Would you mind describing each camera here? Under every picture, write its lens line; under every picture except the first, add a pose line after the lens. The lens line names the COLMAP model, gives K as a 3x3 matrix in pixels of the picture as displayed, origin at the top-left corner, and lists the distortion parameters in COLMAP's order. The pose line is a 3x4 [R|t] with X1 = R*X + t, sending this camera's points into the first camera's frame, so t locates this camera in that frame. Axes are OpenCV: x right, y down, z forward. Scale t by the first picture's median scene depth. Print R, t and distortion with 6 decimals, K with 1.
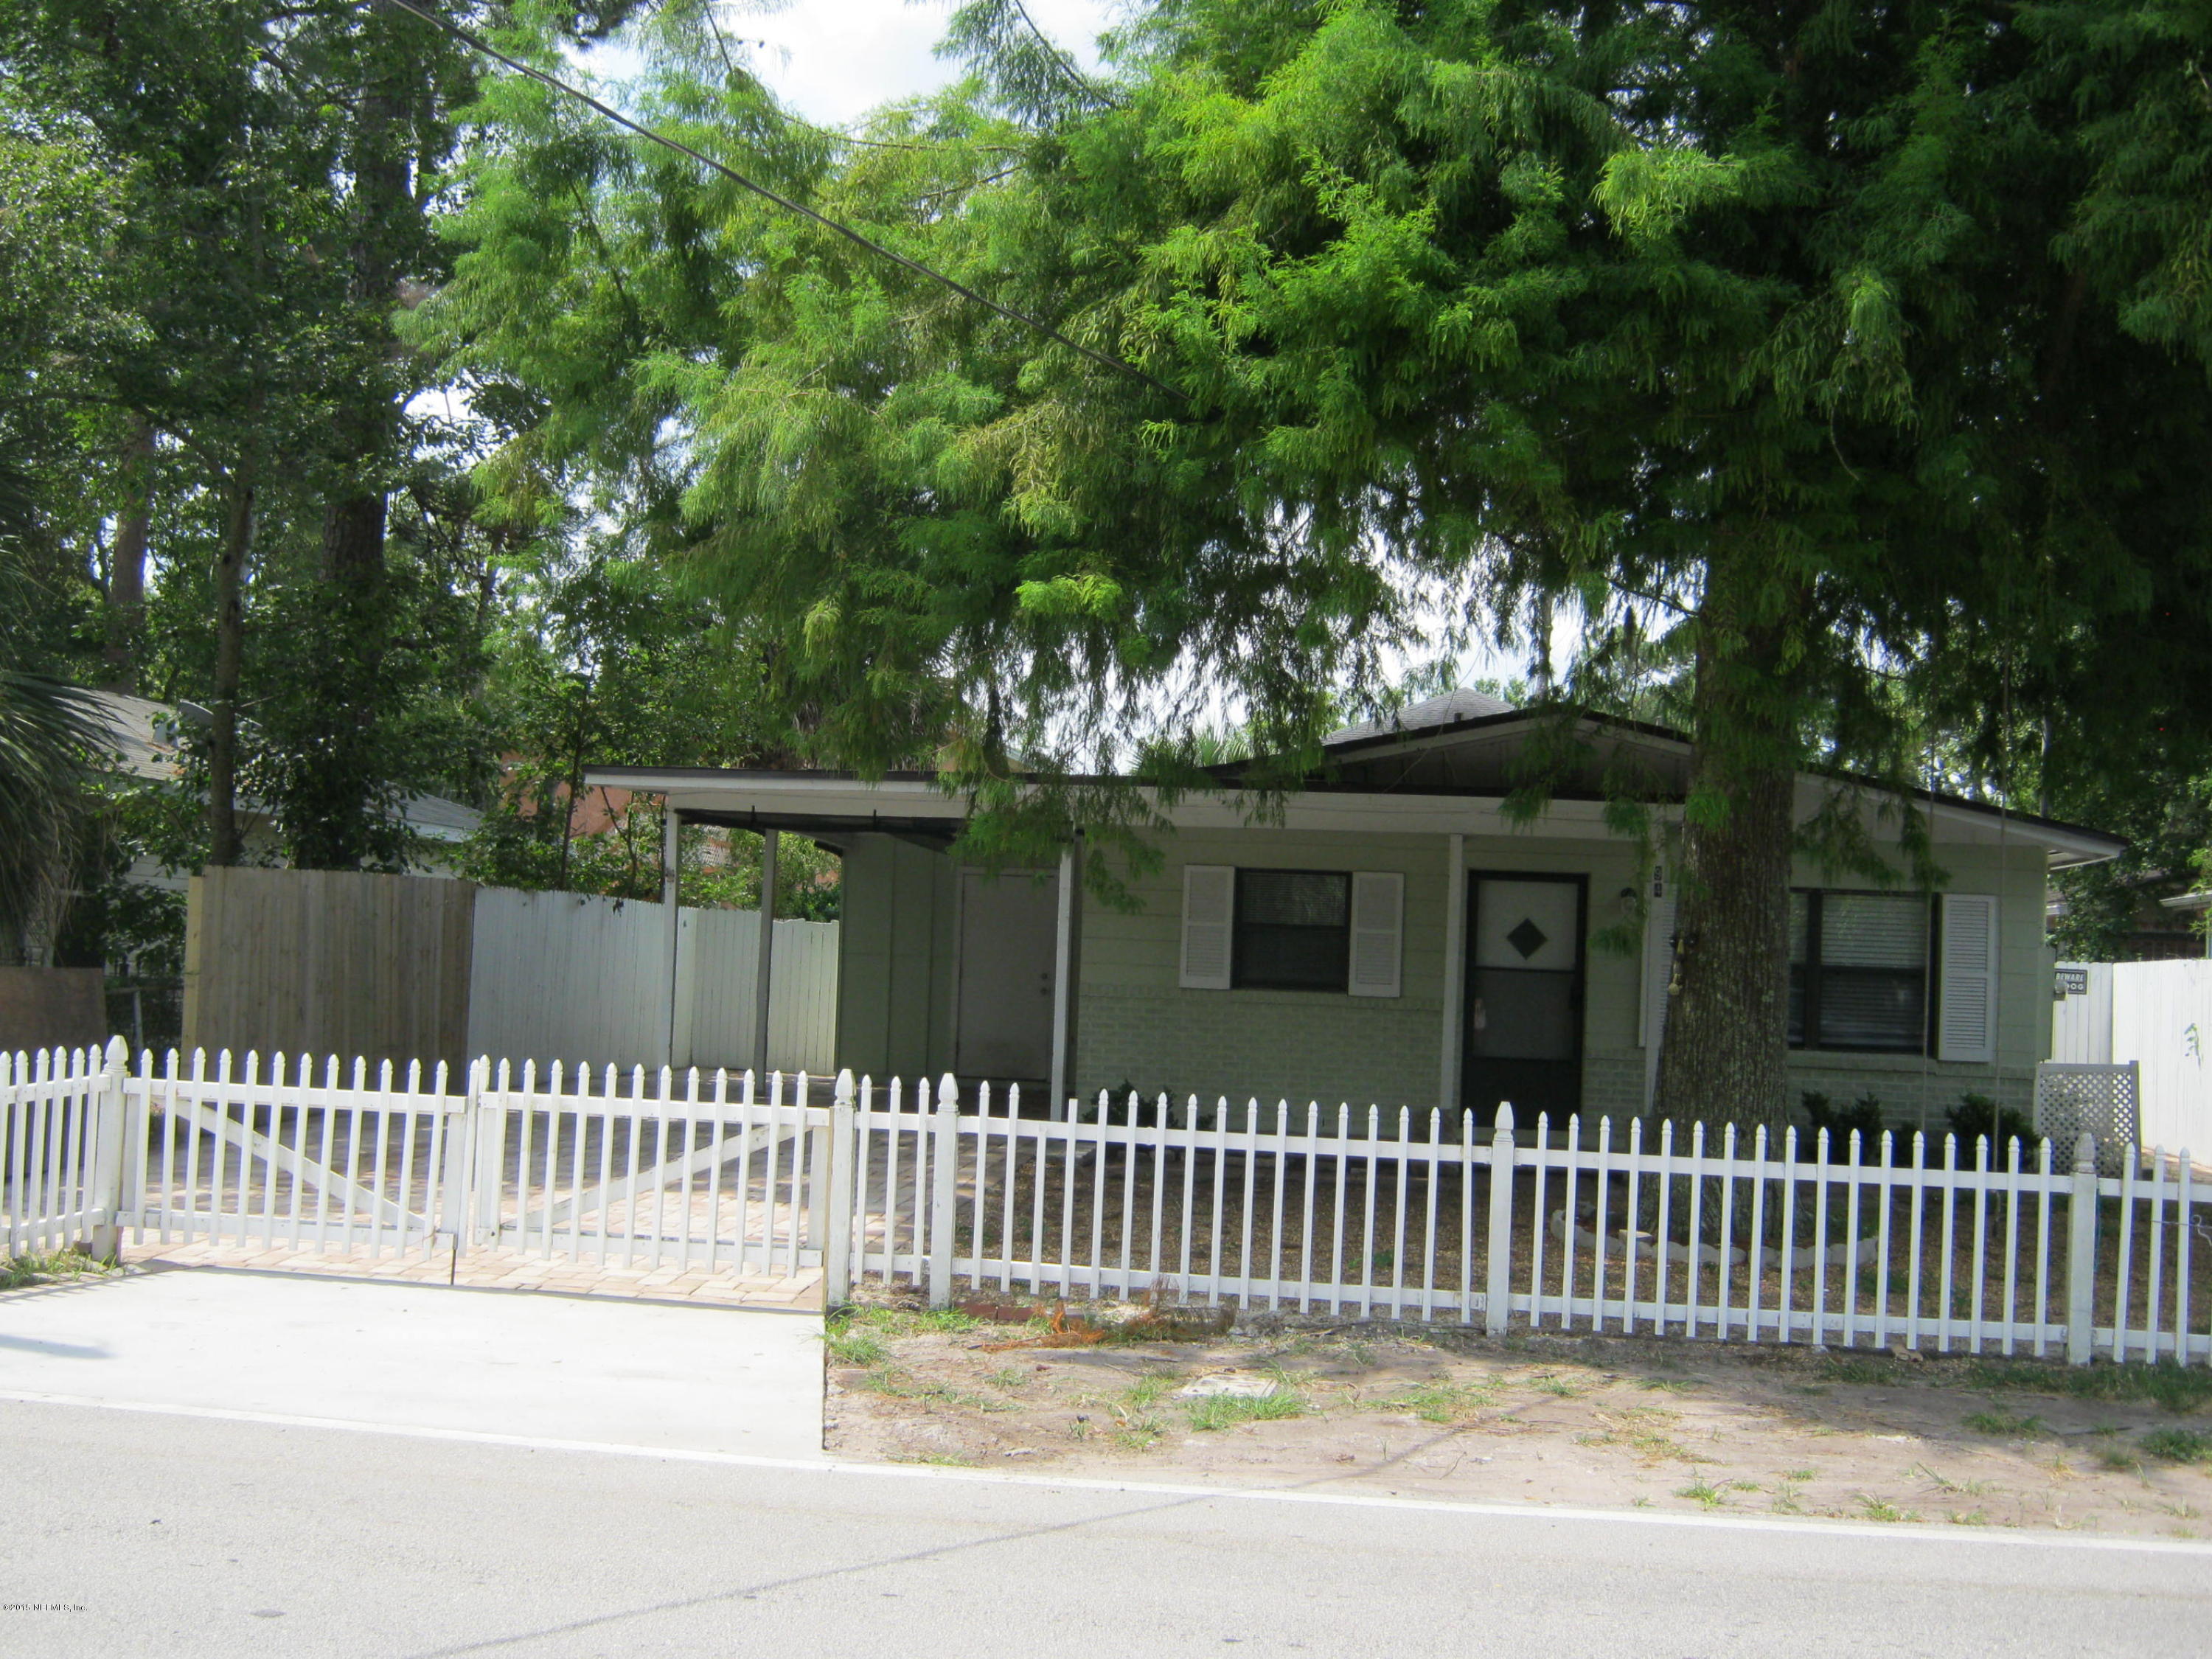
lens RADIAL K [[2460.7, 0, 1109.8], [0, 2460.7, 834.1], [0, 0, 1]] dist [-0.075942, 0.000000]
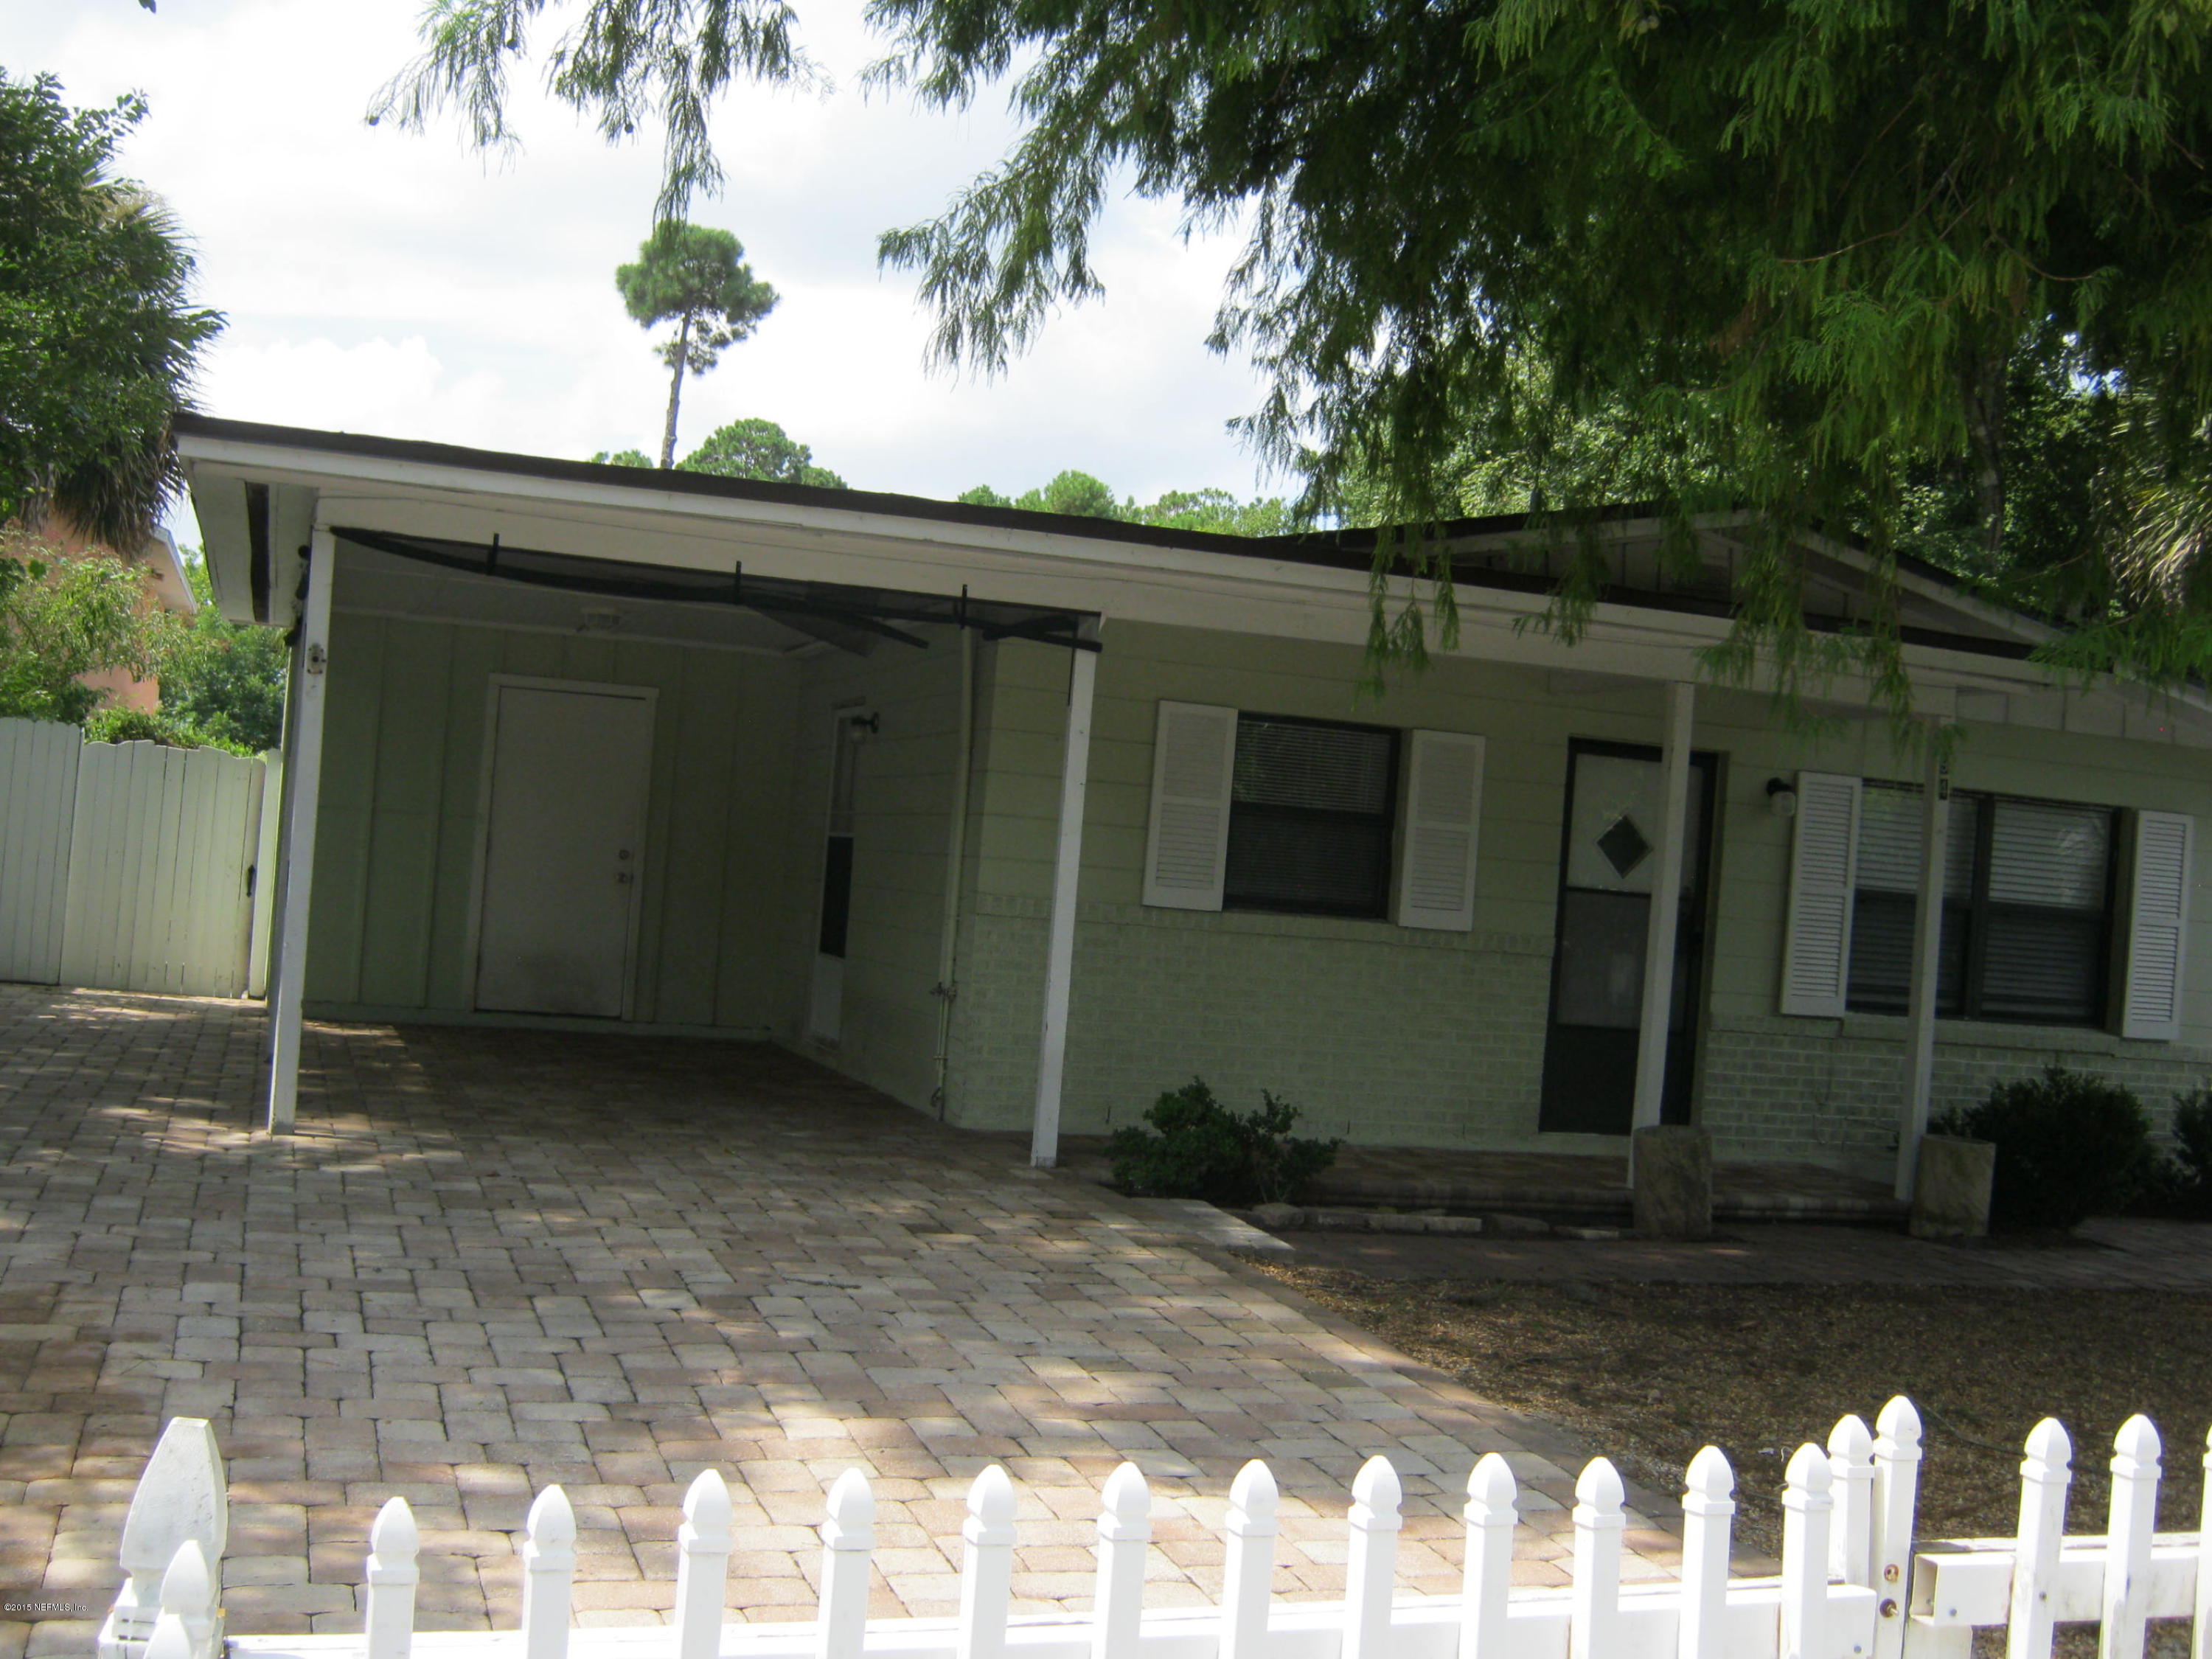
lens RADIAL K [[2460.7, 0, 1093.1], [0, 2460.7, 820.8], [0, 0, 1]] dist [-0.075942, 0.000000]
pose [[0.894031, 0.041354, 0.446092, -0.441375], [-0.067975, 0.996724, 0.043832, 0.029443], [-0.442817, -0.069510, 0.893913, 0.835655]]
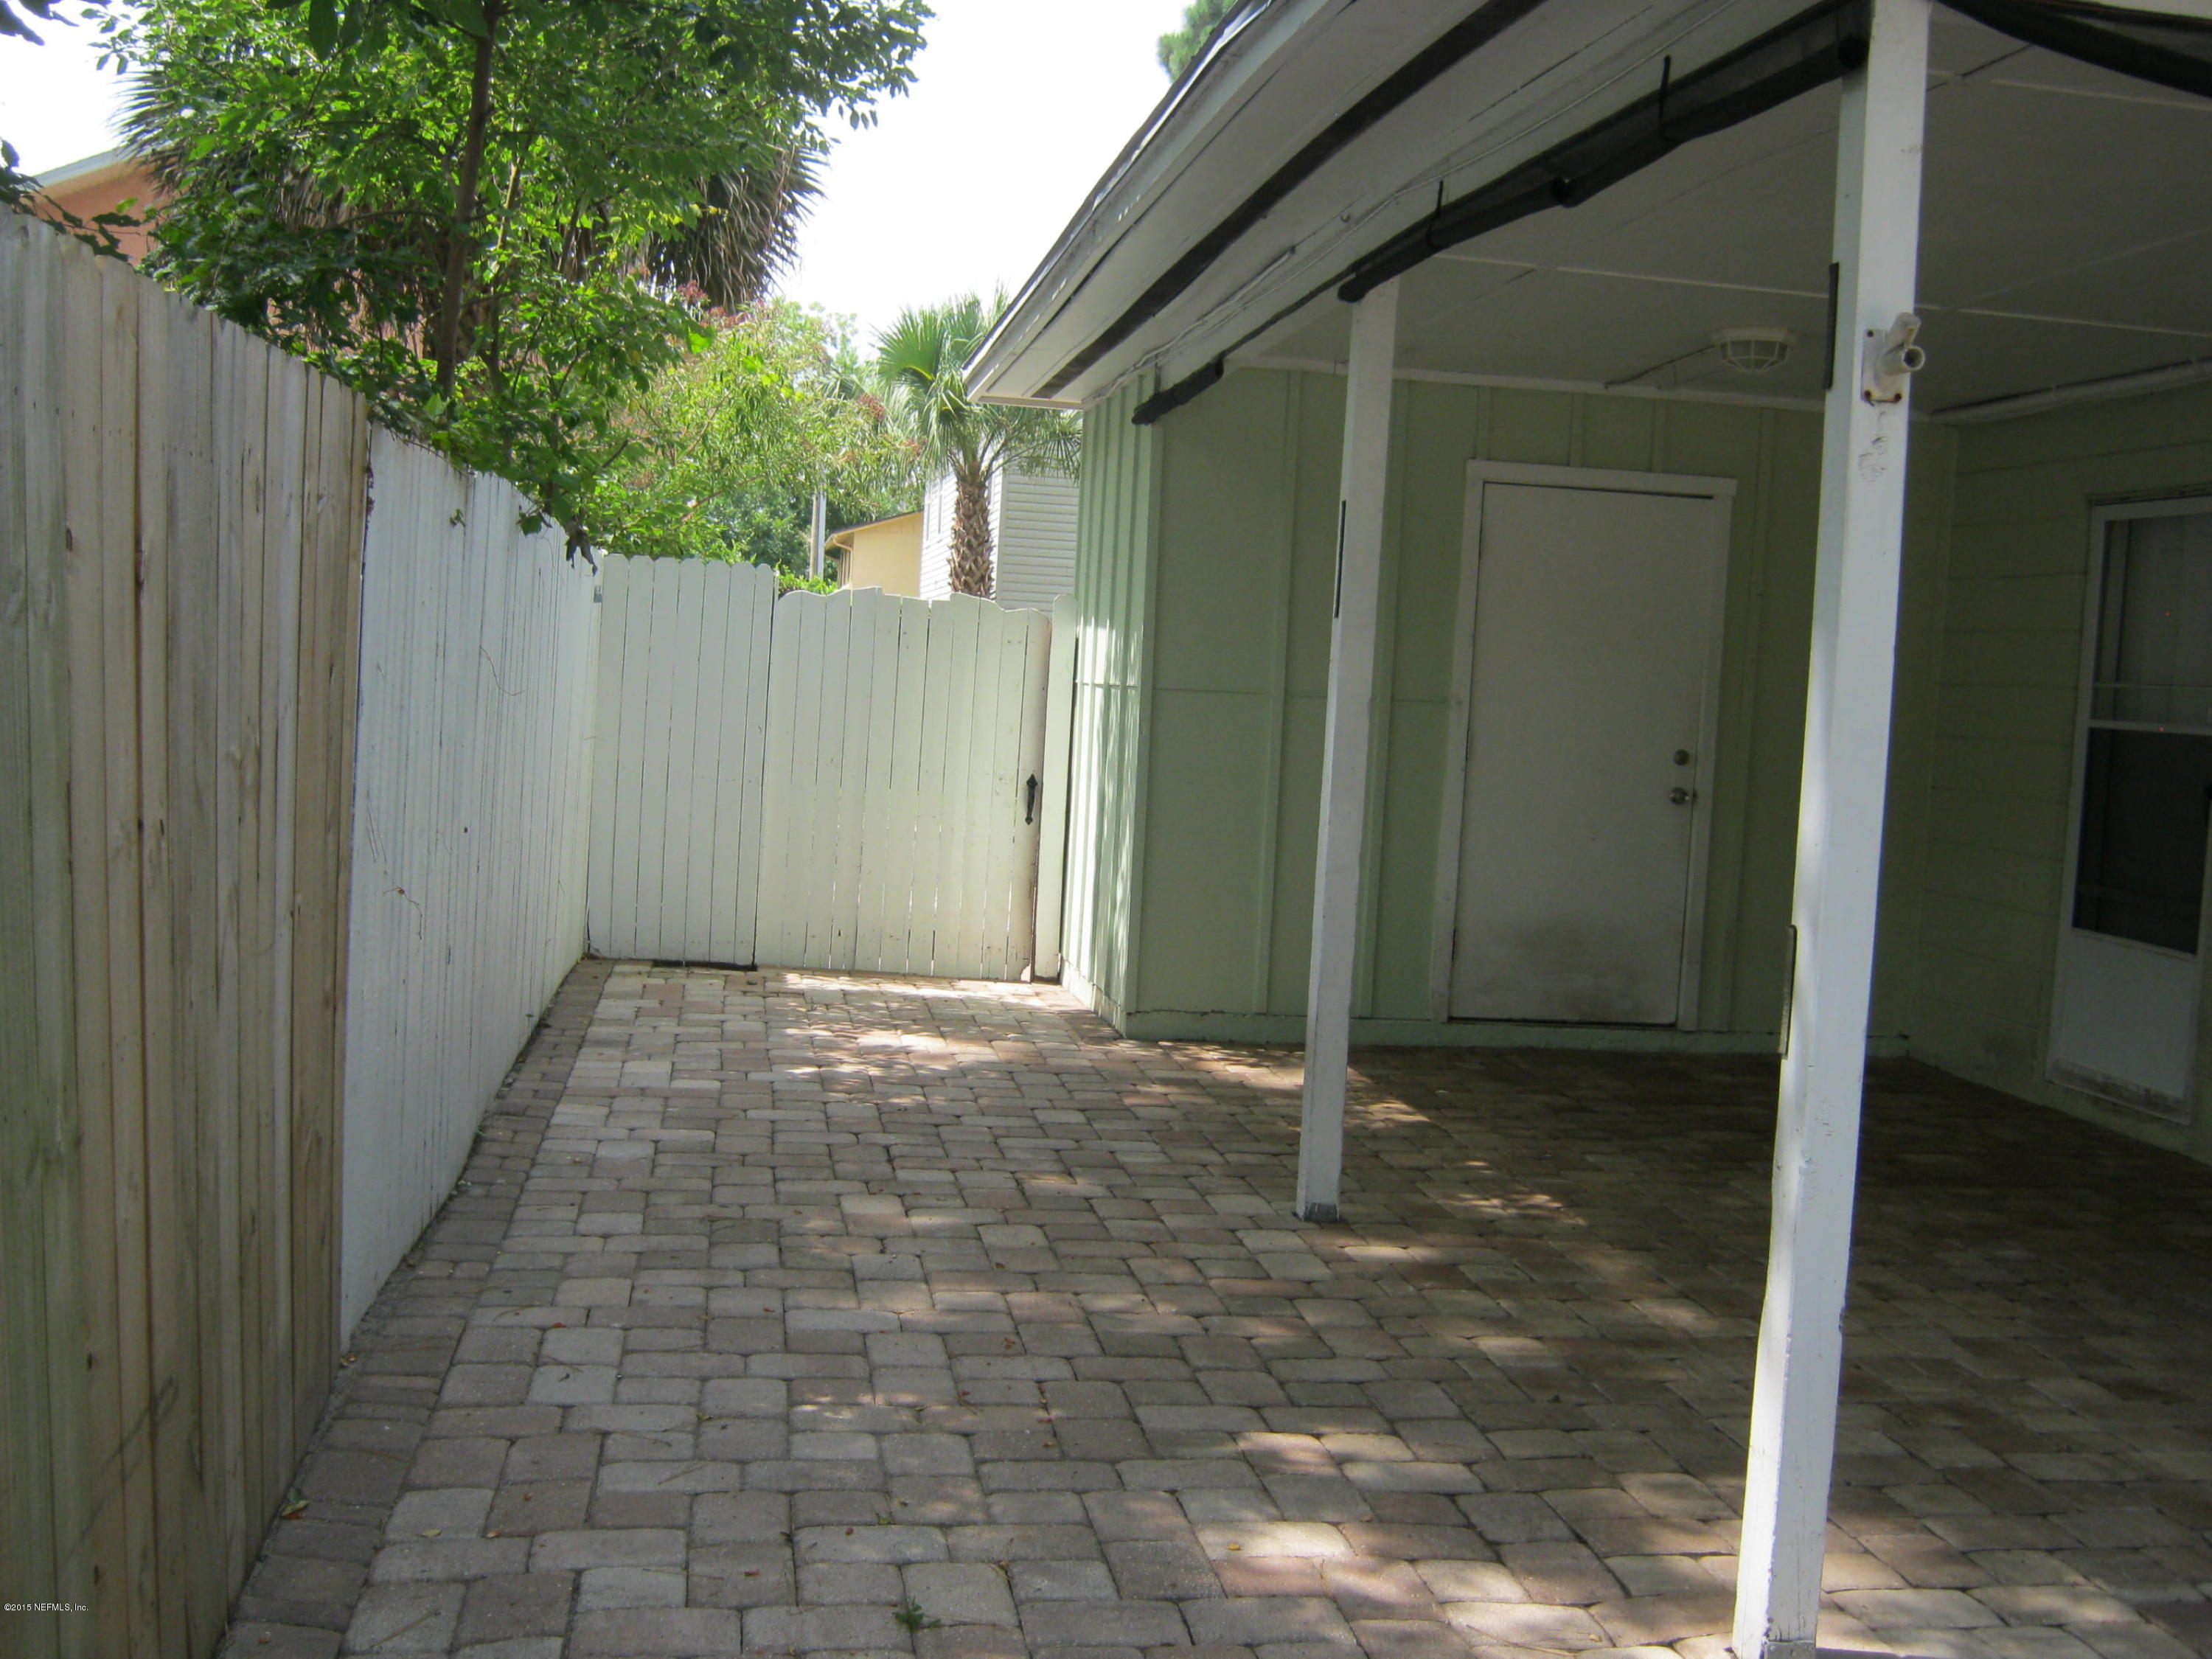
lens RADIAL K [[2460.7, 0, 1120.9], [0, 2460.7, 840.0], [0, 0, 1]] dist [-0.075942, 0.000000]
pose [[0.959018, -0.004947, 0.283300, -0.480840], [-0.034545, 0.990347, 0.134237, 0.050397], [-0.281230, -0.138522, 0.949590, 1.480036]]
